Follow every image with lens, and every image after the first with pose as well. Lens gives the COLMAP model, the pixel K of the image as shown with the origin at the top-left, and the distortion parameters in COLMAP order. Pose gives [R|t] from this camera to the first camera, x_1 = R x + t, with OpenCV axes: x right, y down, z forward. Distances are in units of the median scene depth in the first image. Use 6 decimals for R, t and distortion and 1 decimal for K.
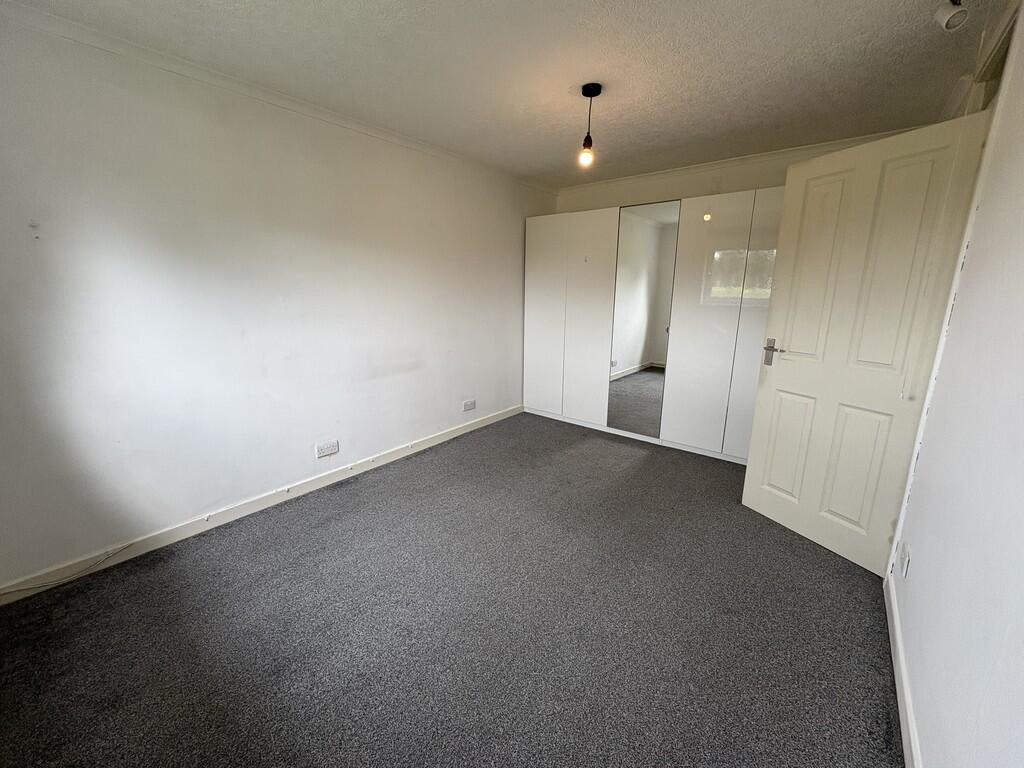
lens RADIAL K [[408.4, 0, 511.6], [0, 408.4, 380.7], [0, 0, 1]] dist [0.001574, -0.000101]
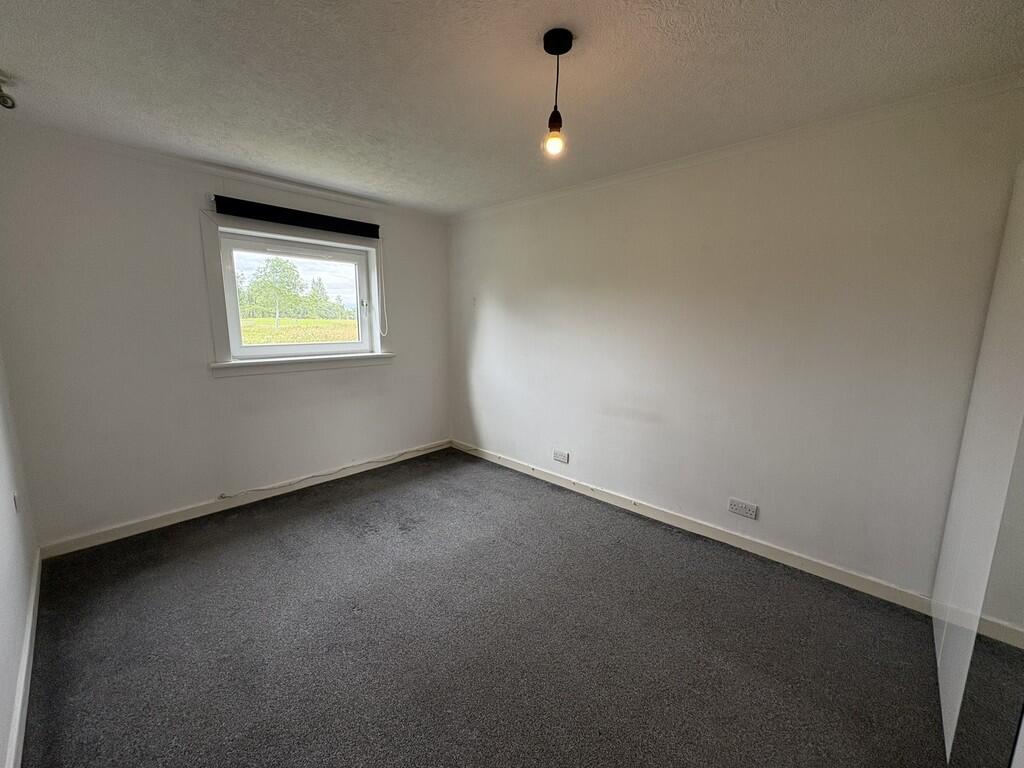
lens RADIAL K [[408.4, 0, 513.6], [0, 408.4, 384.6], [0, 0, 1]] dist [0.001574, -0.000101]
pose [[-0.085504, 0.151532, -0.984747, 0.734729], [-0.223202, 0.960333, 0.167156, -0.212745], [0.971015, 0.234090, -0.048290, 0.860996]]
